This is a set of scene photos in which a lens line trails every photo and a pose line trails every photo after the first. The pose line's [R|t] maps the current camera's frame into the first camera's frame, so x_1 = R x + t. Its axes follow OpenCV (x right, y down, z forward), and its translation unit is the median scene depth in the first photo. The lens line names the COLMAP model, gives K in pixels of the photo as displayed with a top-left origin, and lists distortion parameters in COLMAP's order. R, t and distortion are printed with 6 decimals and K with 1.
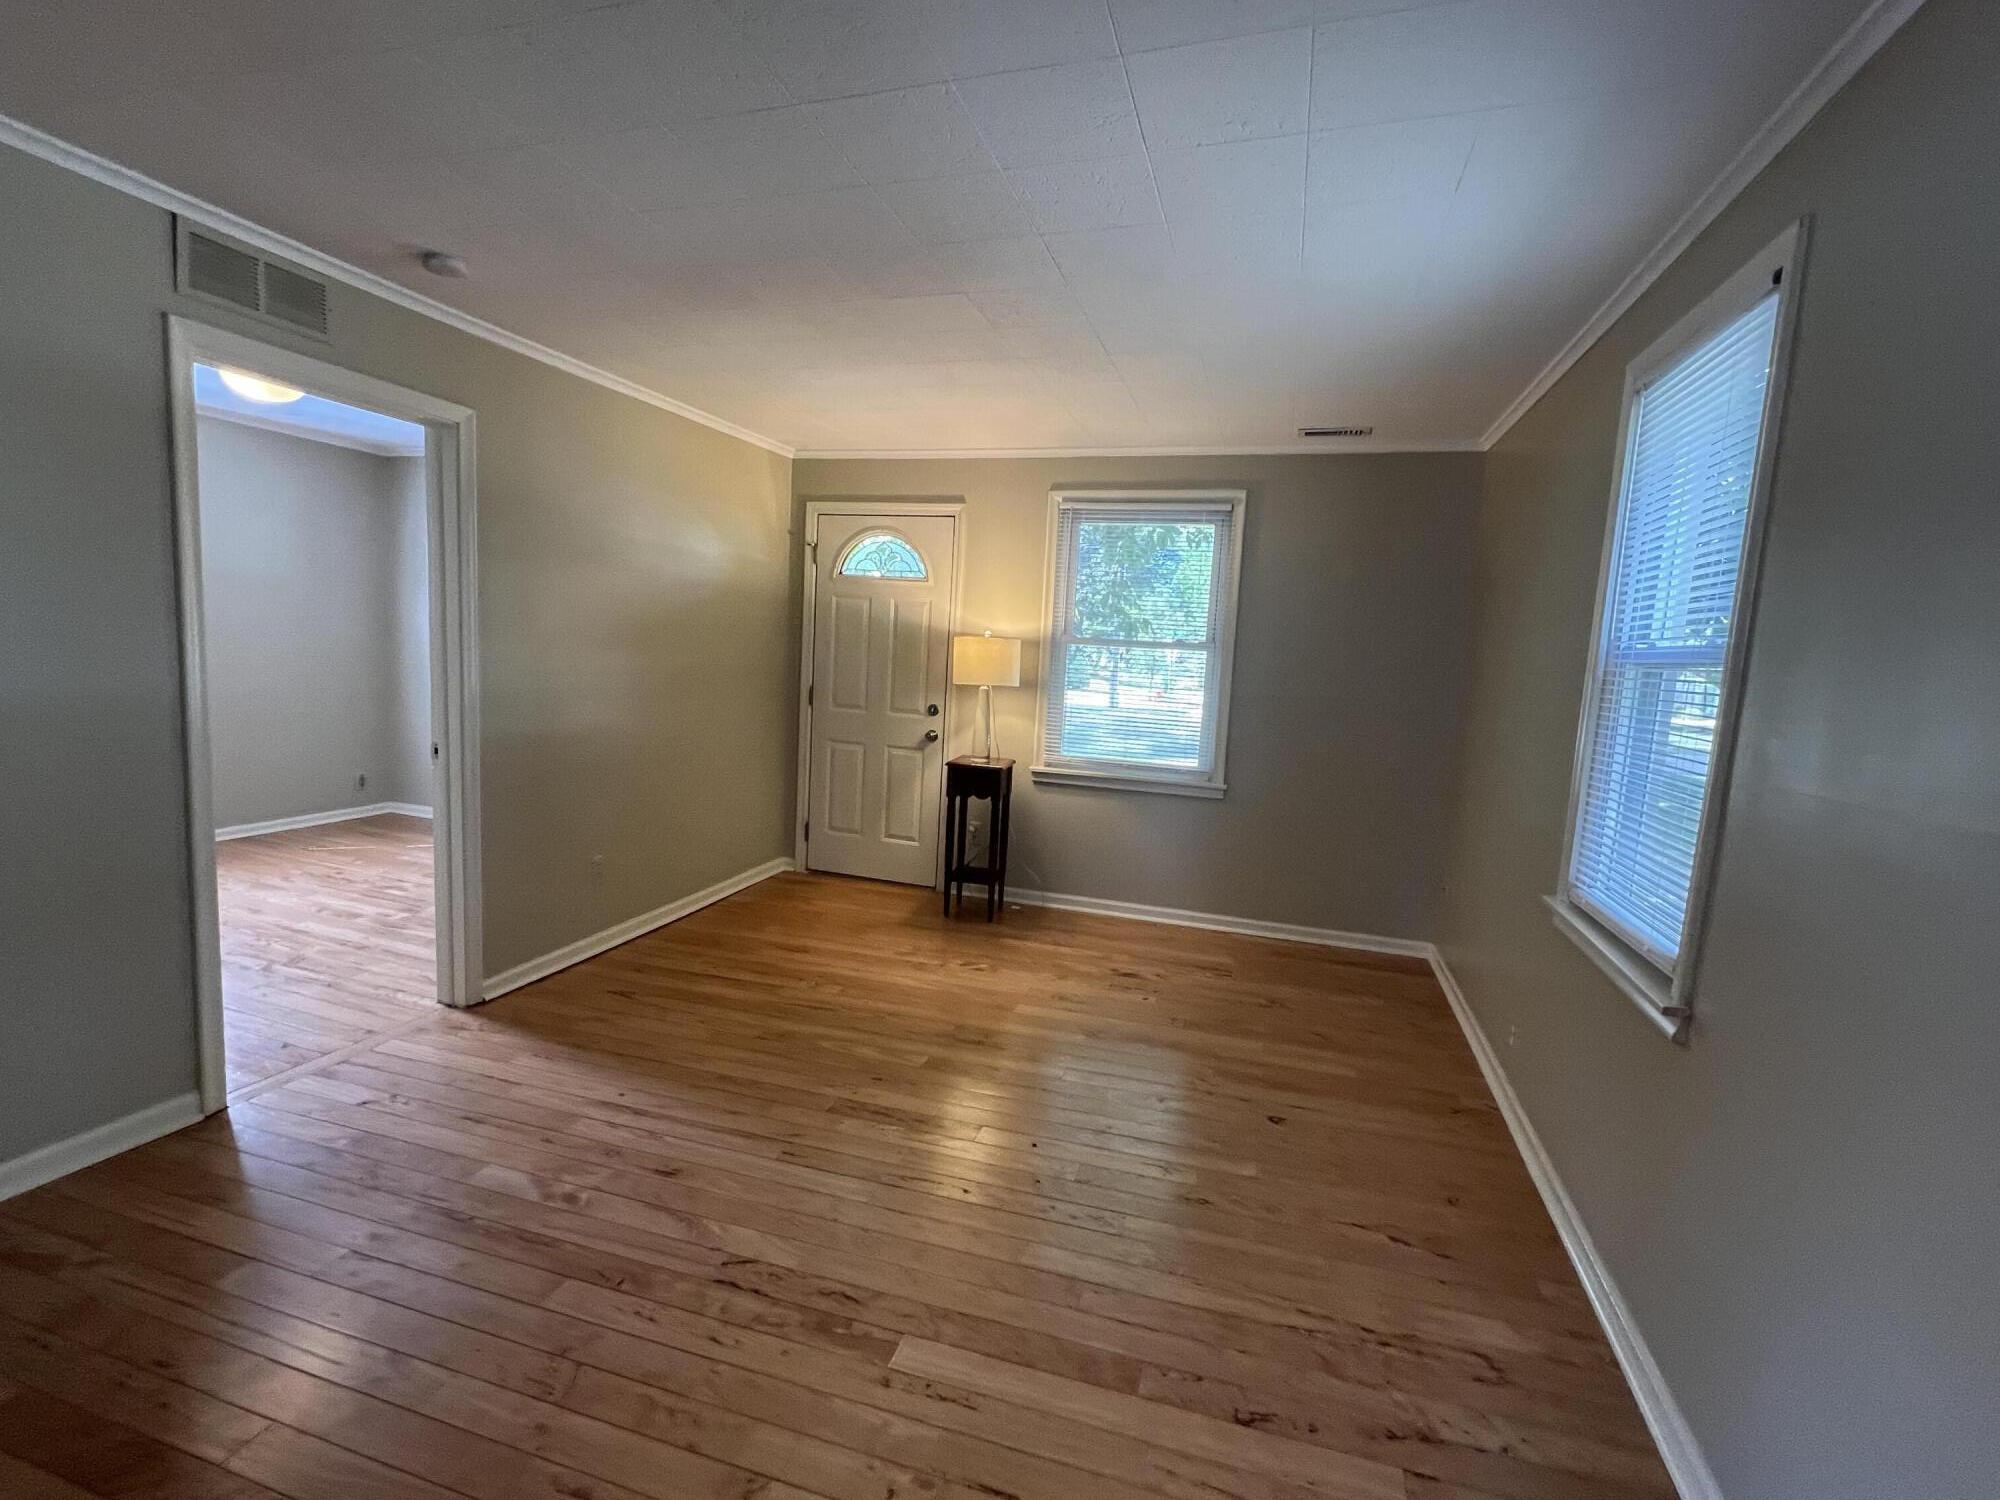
lens RADIAL K [[903.3, 0, 1001.0], [0, 903.3, 744.6], [0, 0, 1]] dist [-0.001895, -0.000379]
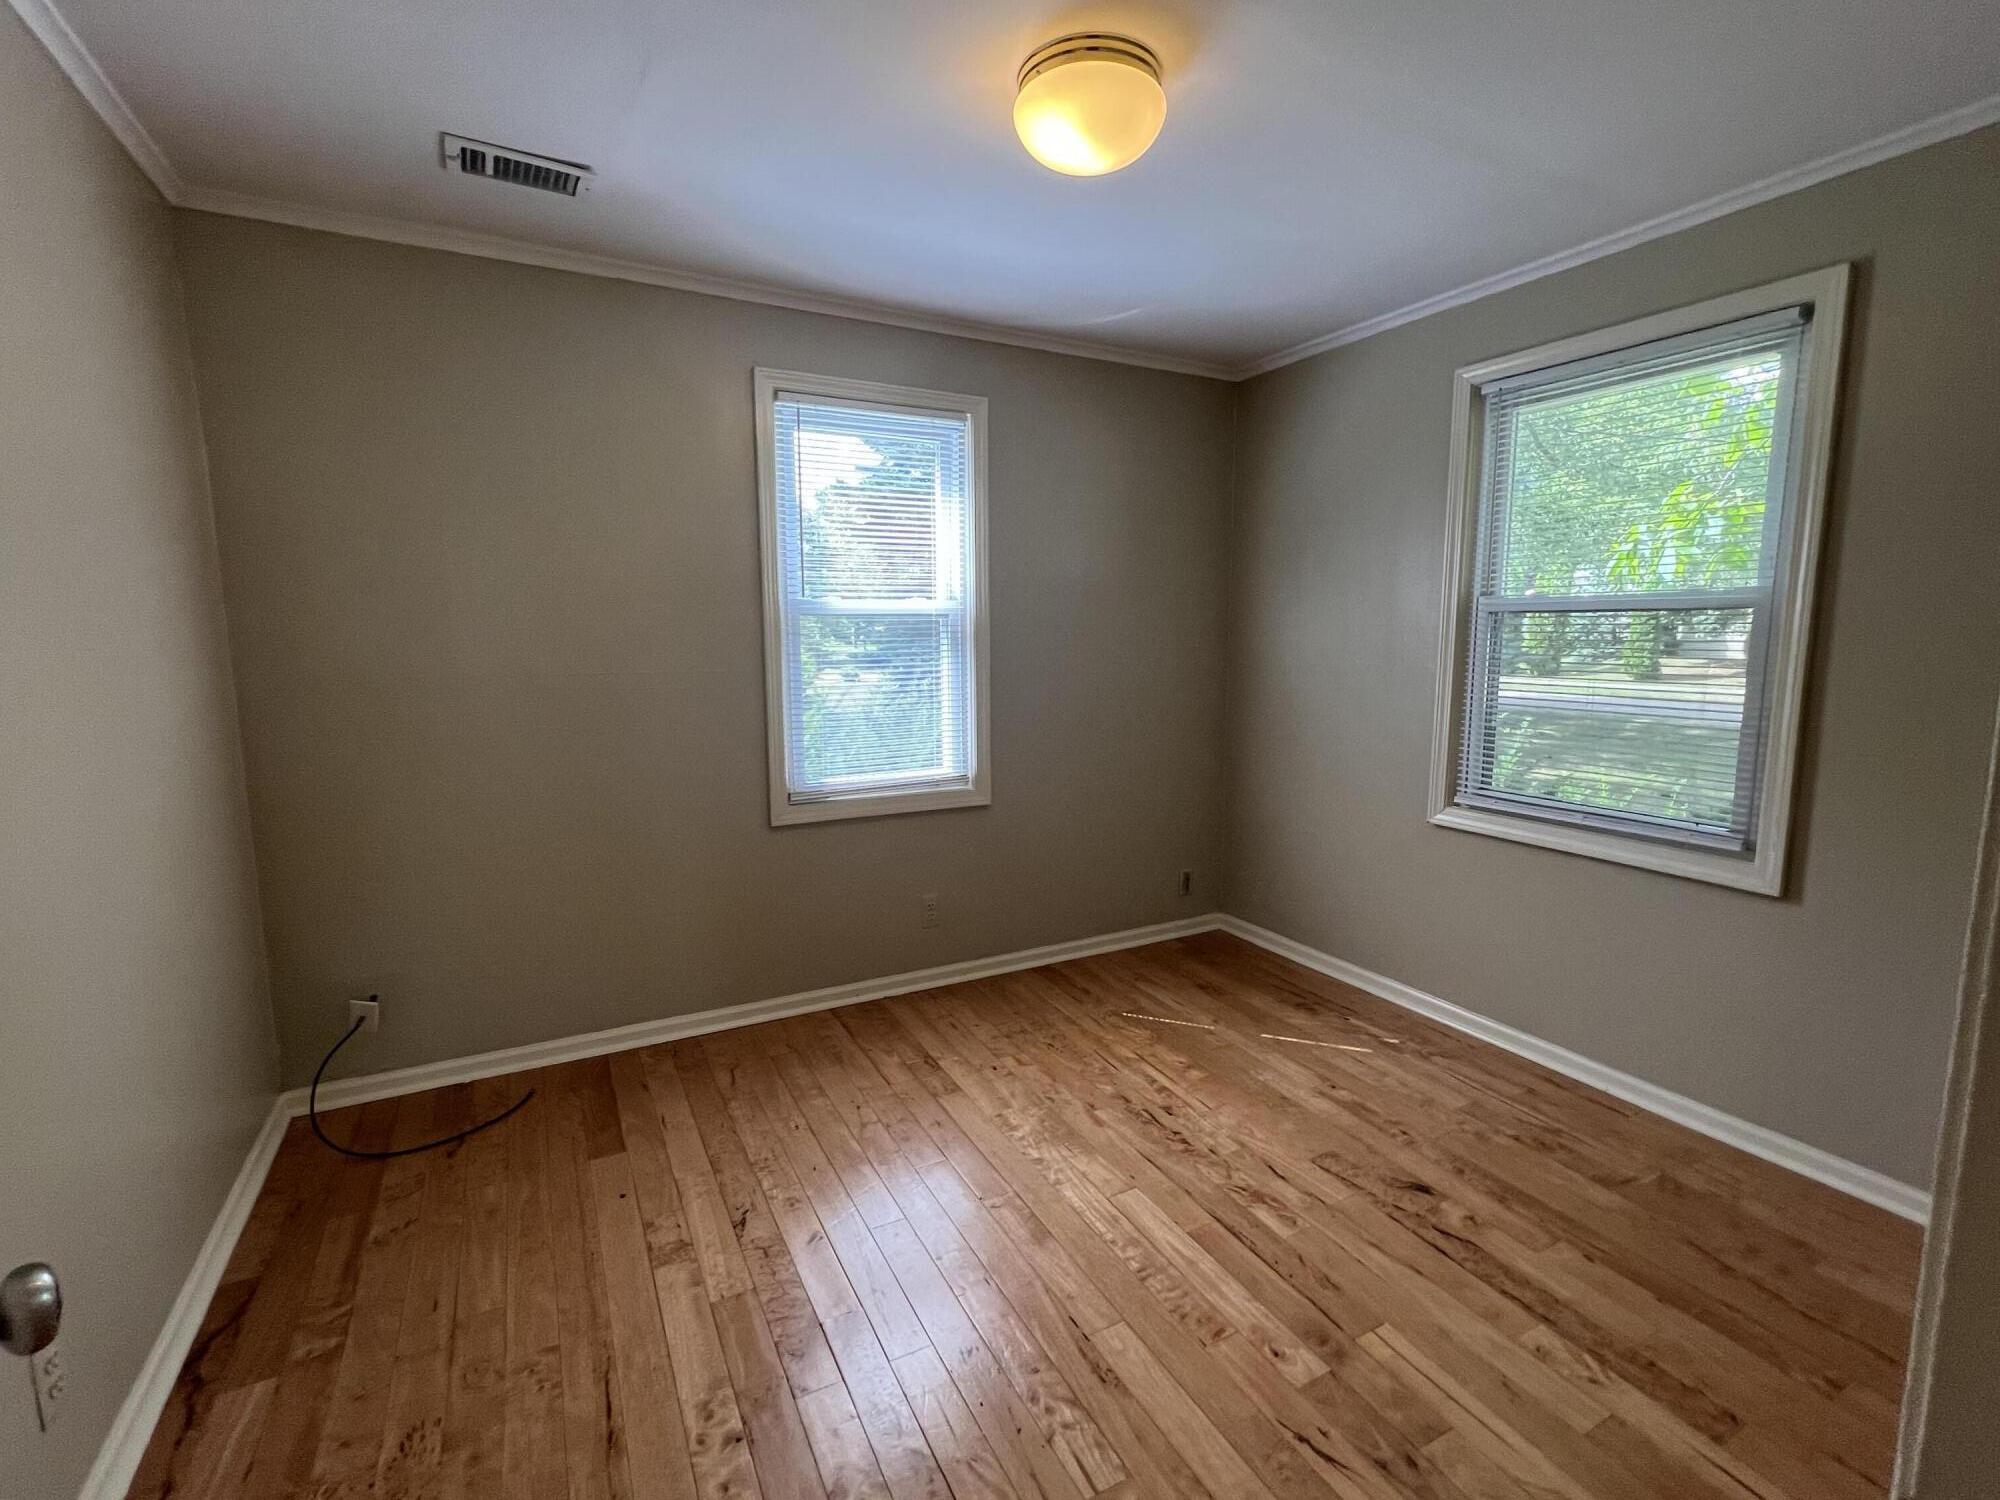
lens RADIAL K [[903.3, 0, 1005.7], [0, 903.3, 746.5], [0, 0, 1]] dist [-0.001895, -0.000379]
pose [[0.714628, 0.027601, -0.698960, -0.505371], [-0.029076, 0.999530, 0.009743, -0.092455], [0.698900, 0.013360, 0.715094, 0.636248]]
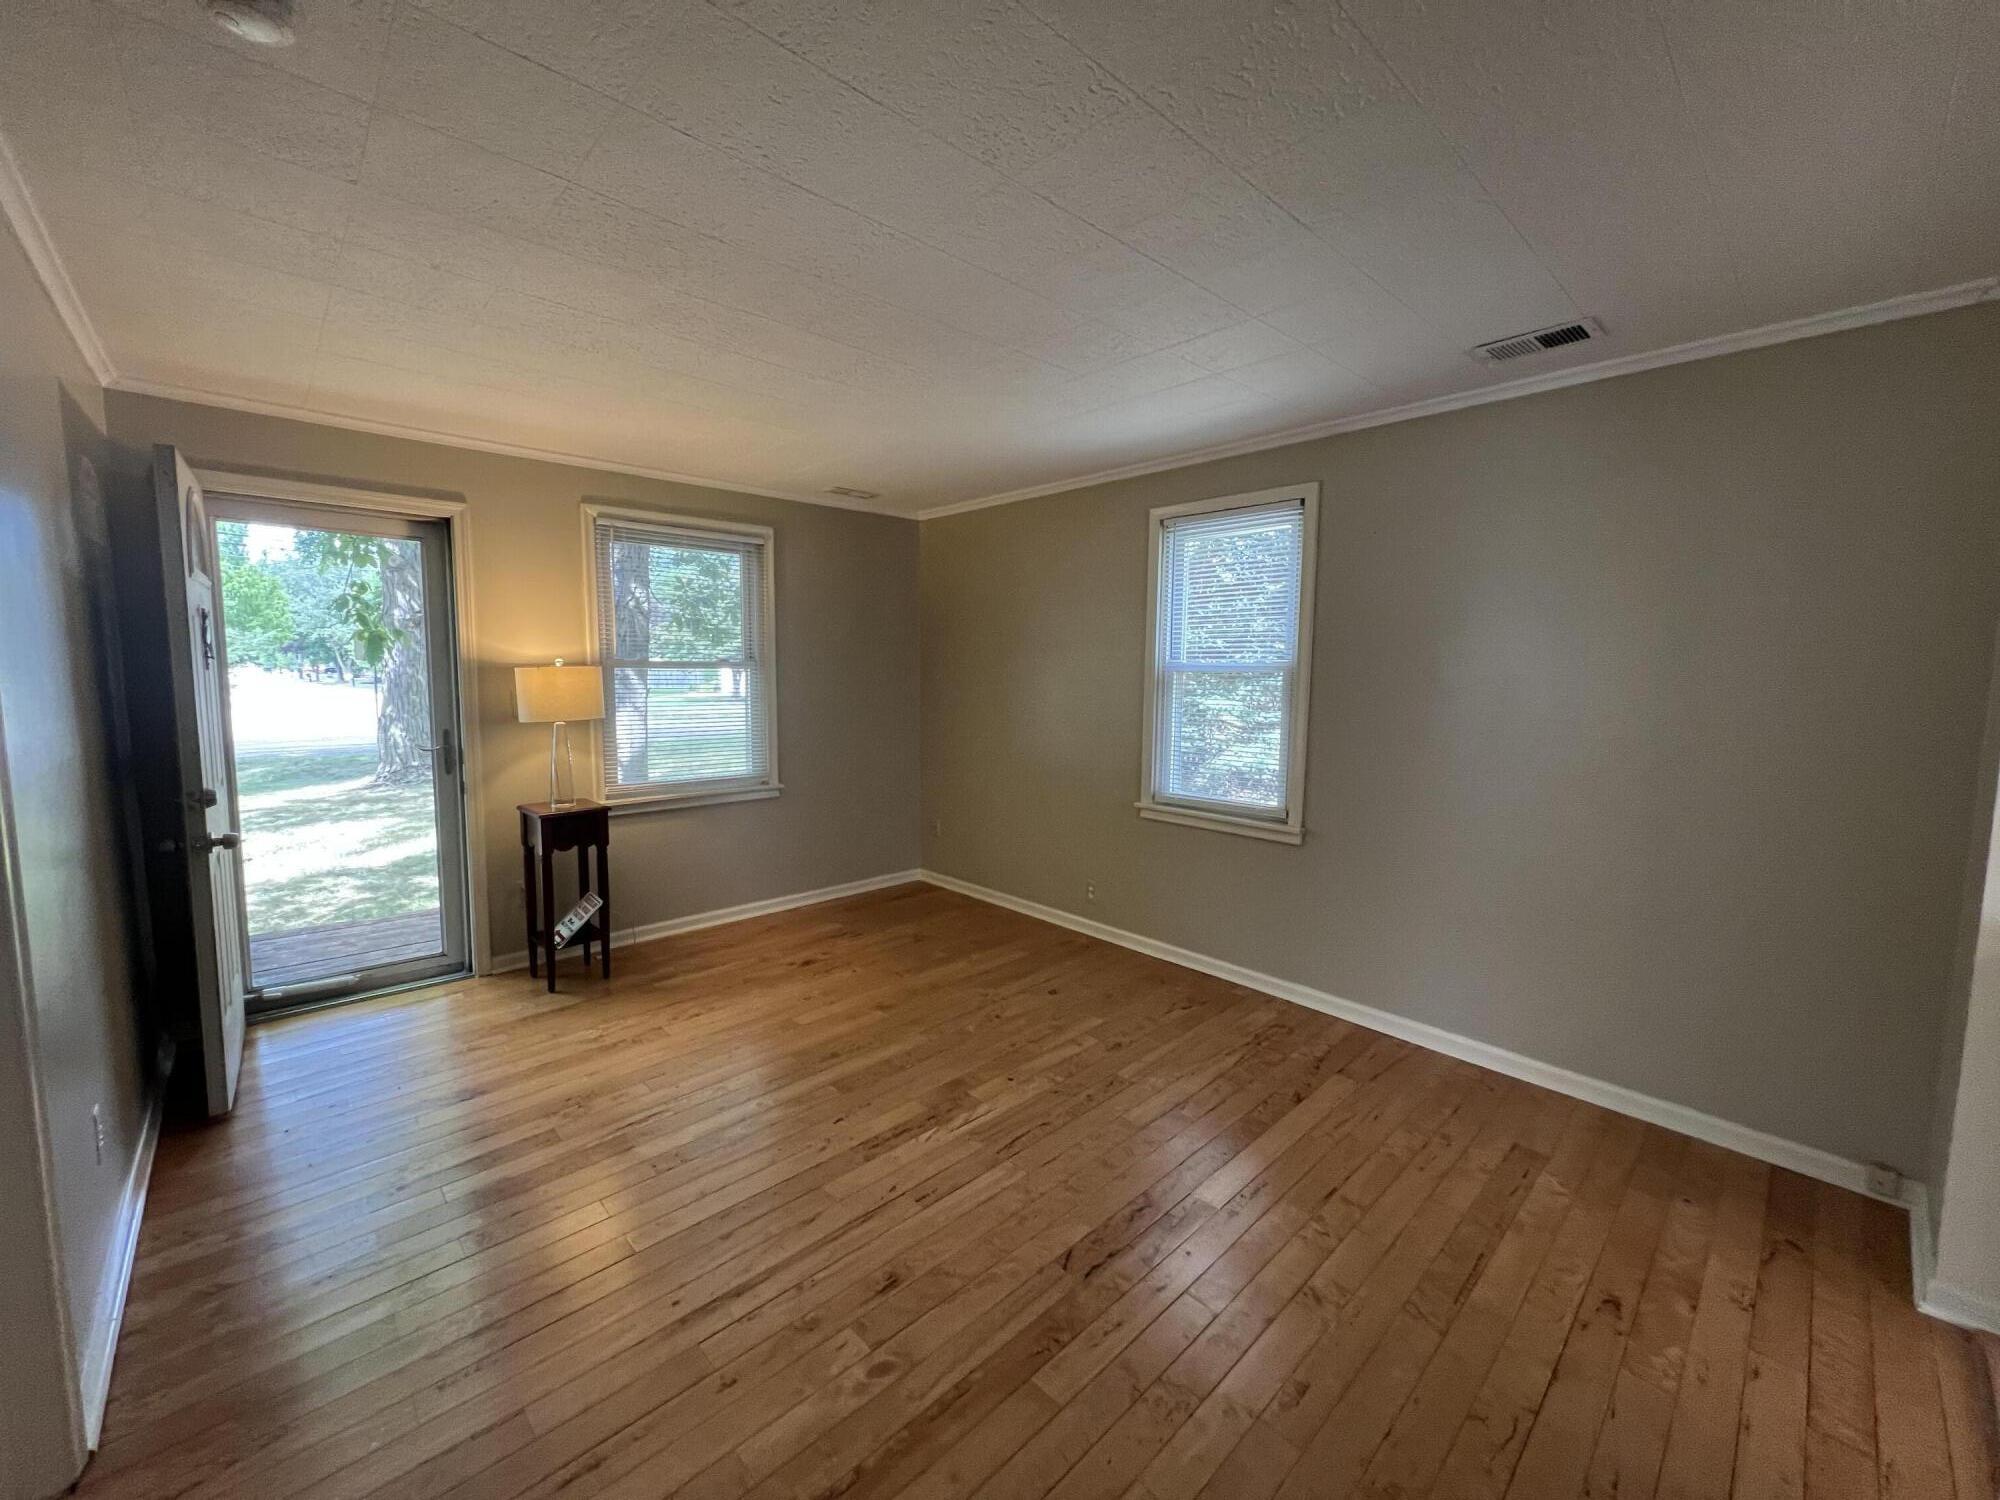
lens RADIAL K [[798.7, 0, 1002.2], [0, 798.7, 746.1], [0, 0, 1]] dist [-0.001616, 0.000501]
pose [[0.493869, -0.134108, 0.859132, -0.541386], [0.111423, 0.989650, 0.090431, -0.071855], [-0.862368, 0.051066, 0.503700, 0.272049]]
